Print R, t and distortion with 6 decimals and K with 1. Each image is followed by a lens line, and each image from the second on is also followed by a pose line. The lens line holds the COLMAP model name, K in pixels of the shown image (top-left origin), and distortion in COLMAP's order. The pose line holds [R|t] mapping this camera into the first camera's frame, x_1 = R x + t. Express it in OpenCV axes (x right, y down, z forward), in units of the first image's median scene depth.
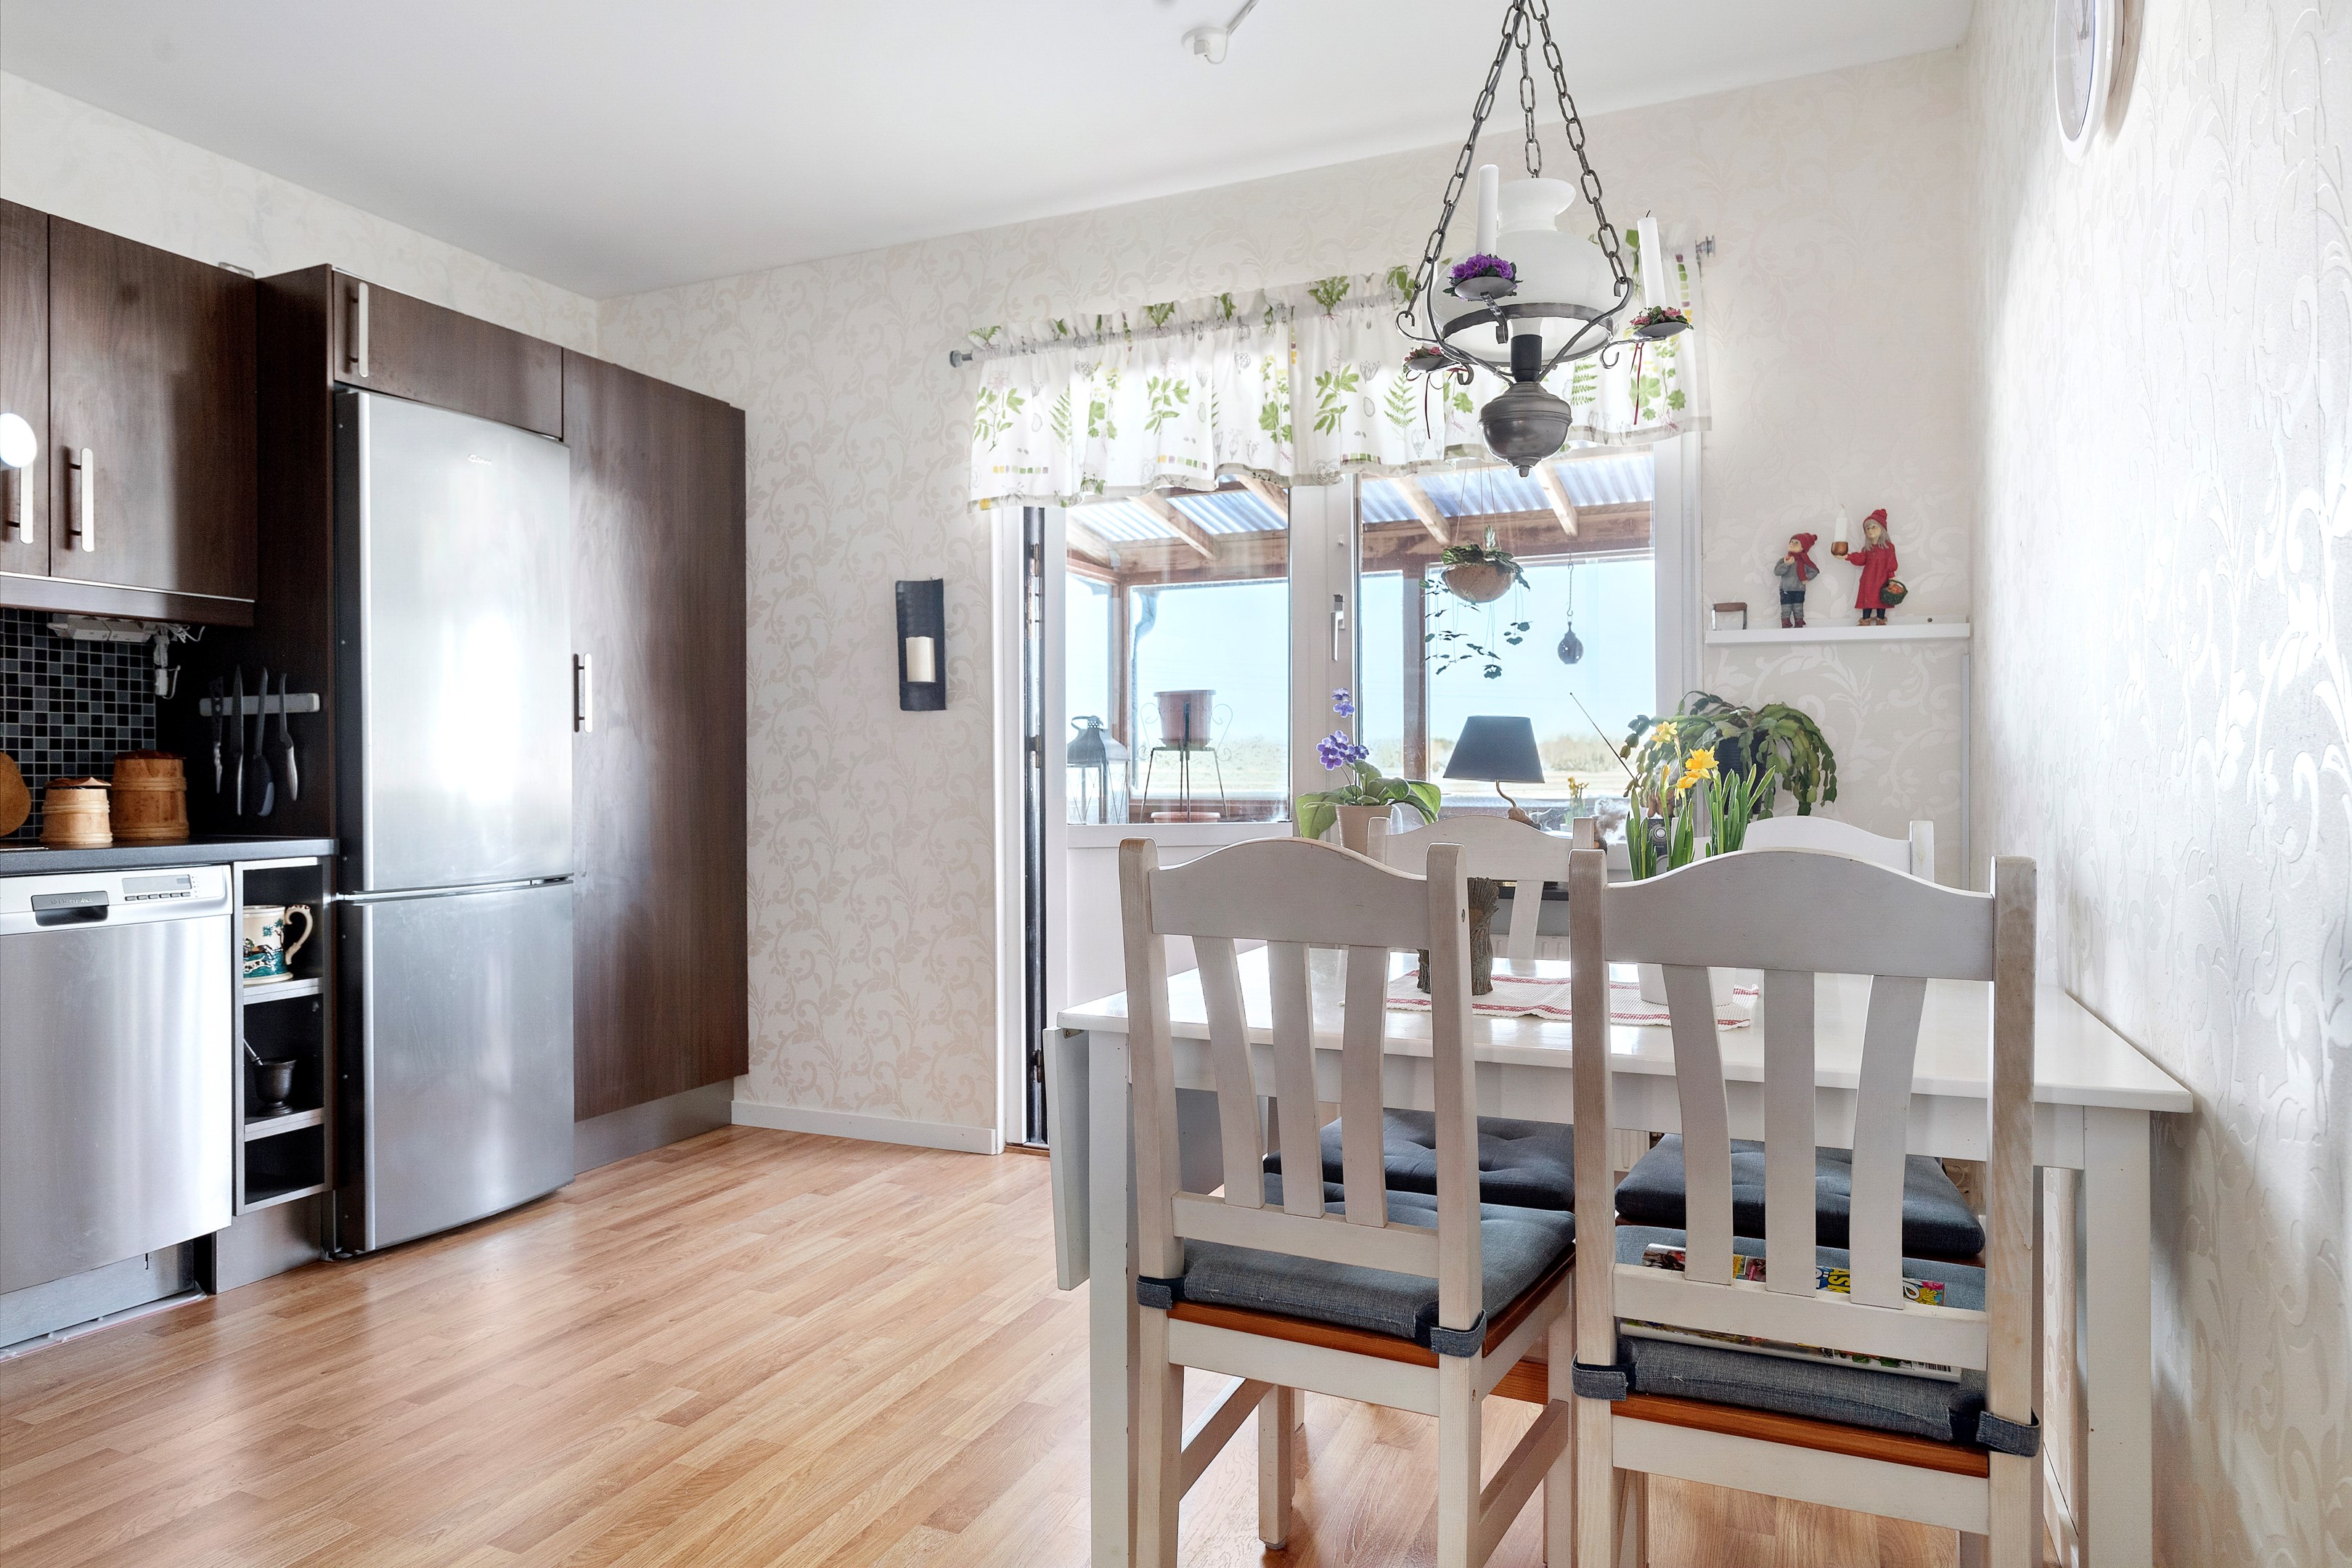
lens RADIAL K [[1403.4, 0, 1177.3], [0, 1403.4, 783.4], [0, 0, 1]] dist [-0.004443, 0.000549]
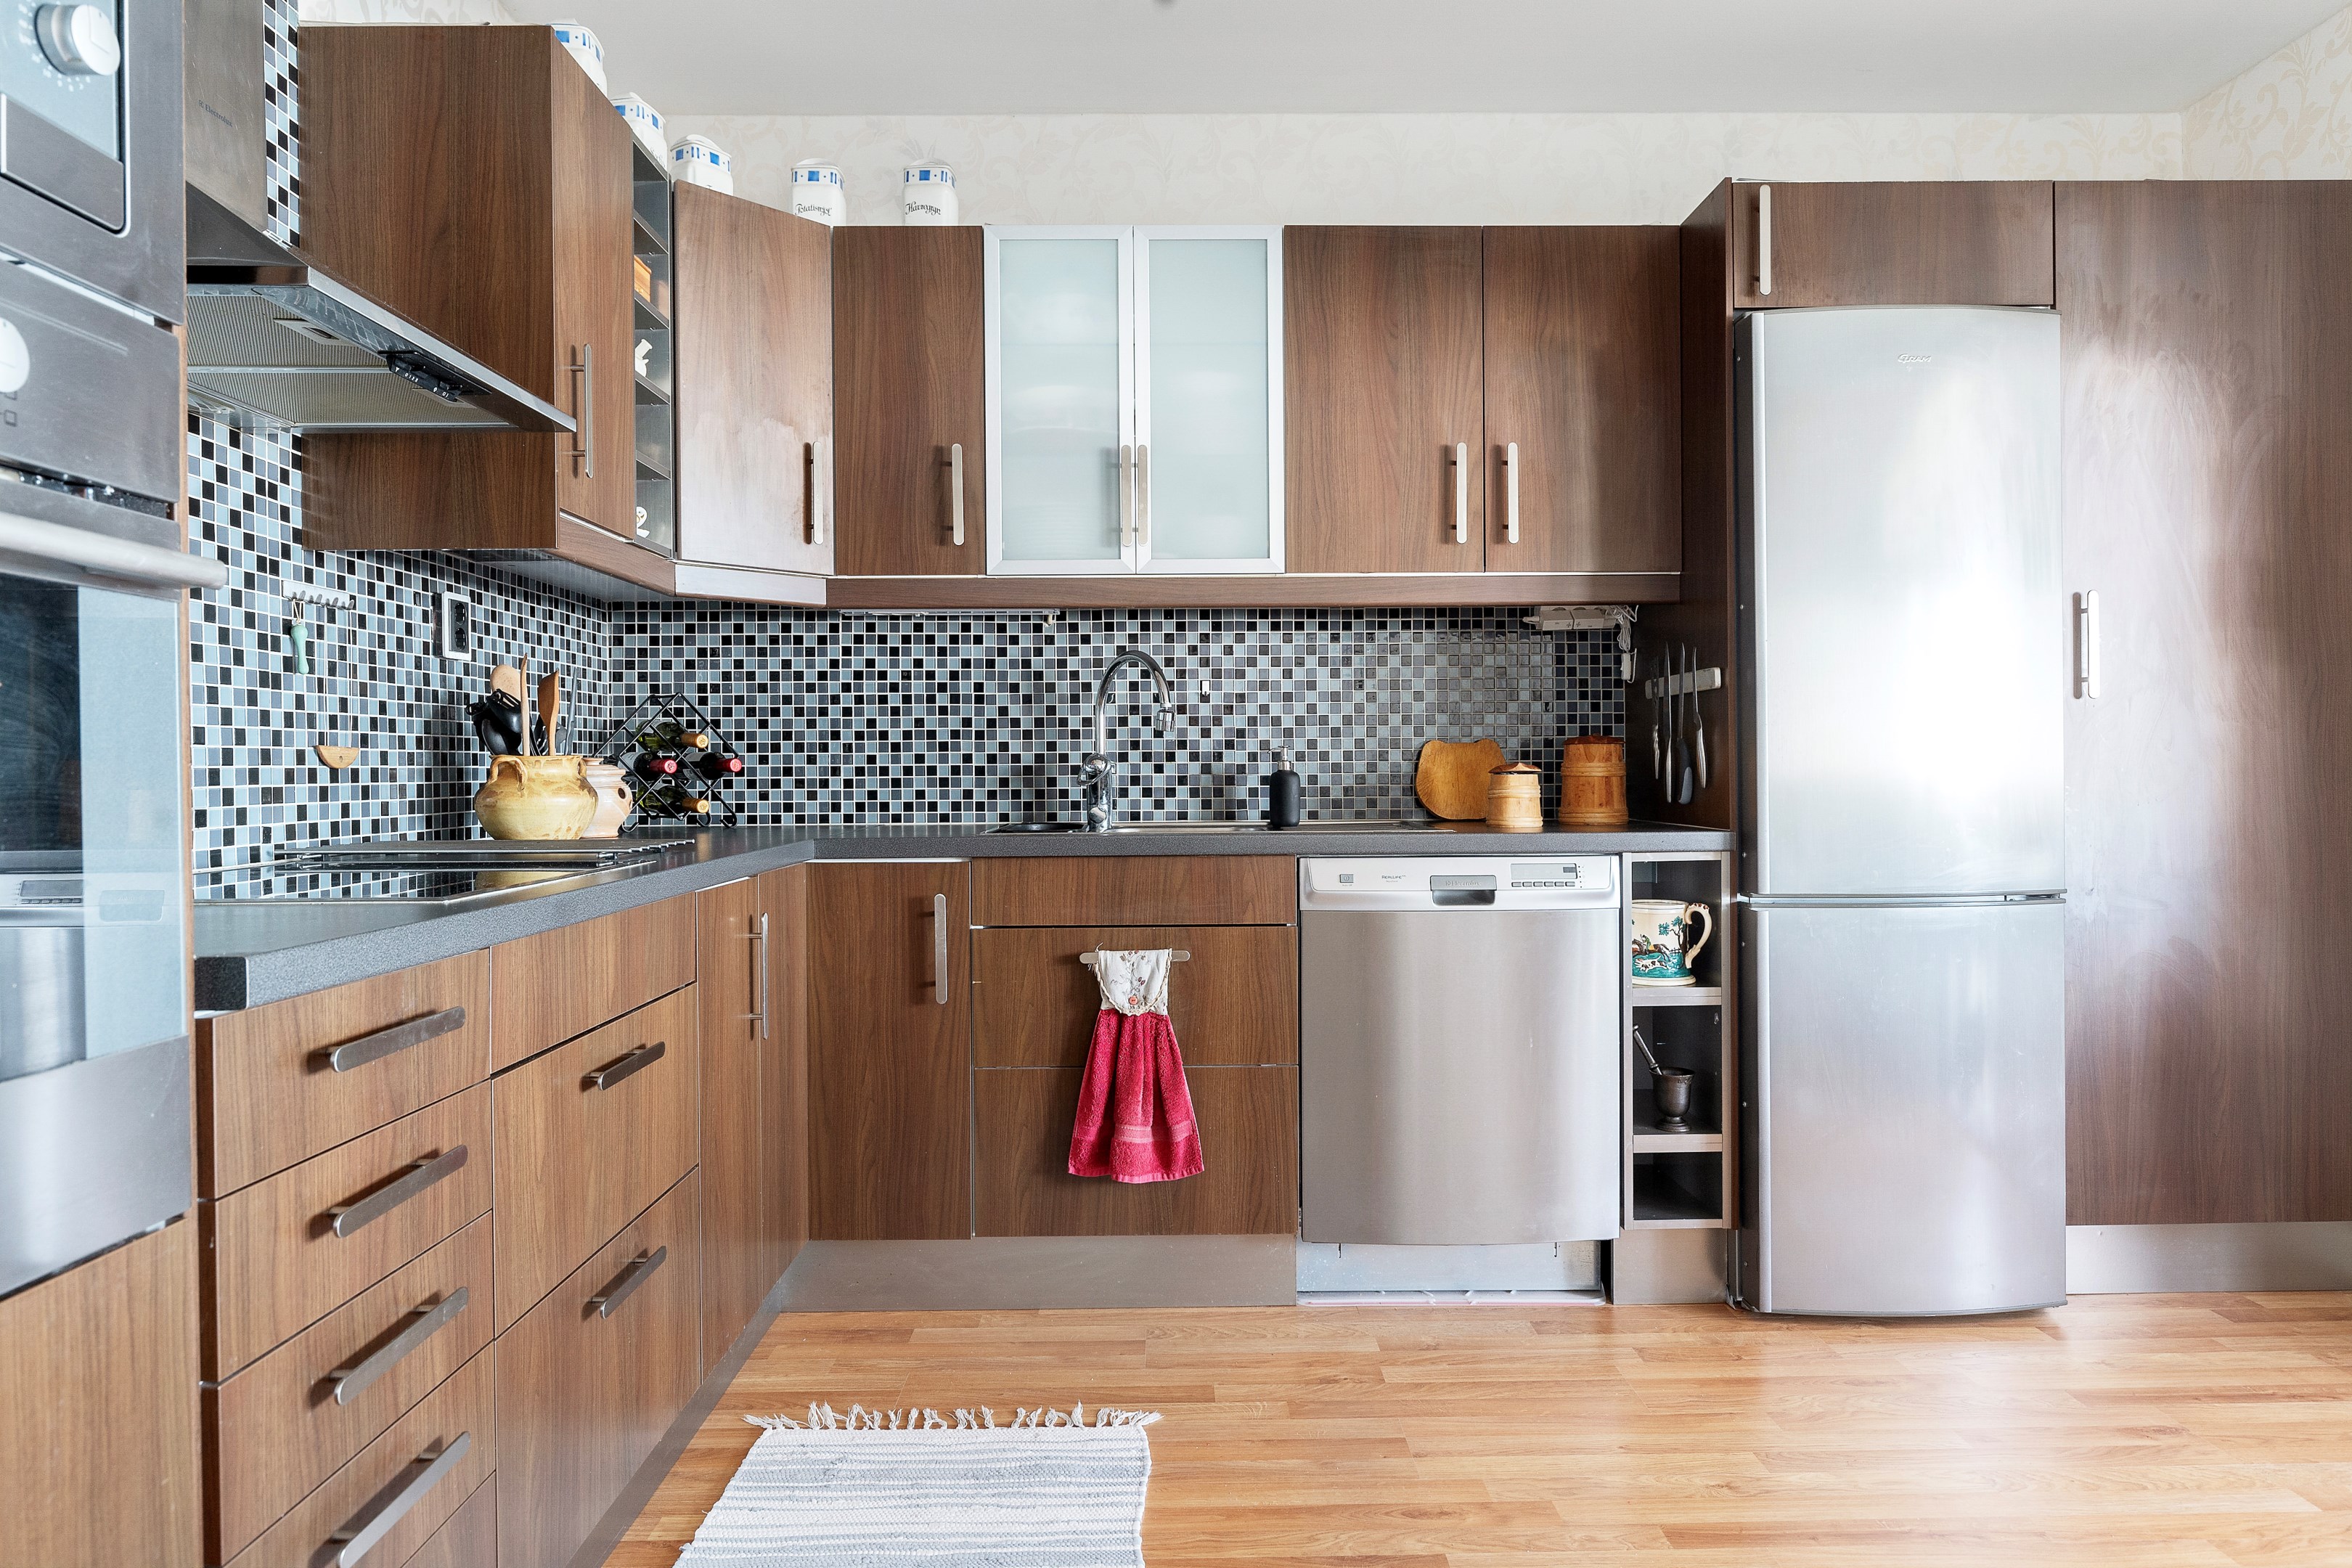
lens RADIAL K [[1403.4, 0, 1179.3], [0, 1403.4, 779.5], [0, 0, 1]] dist [-0.004443, 0.000549]
pose [[0.422488, 0.007895, -0.906334, 0.048417], [0.001561, 0.999954, 0.009438, -0.002085], [0.906367, -0.005403, 0.422457, 0.313368]]
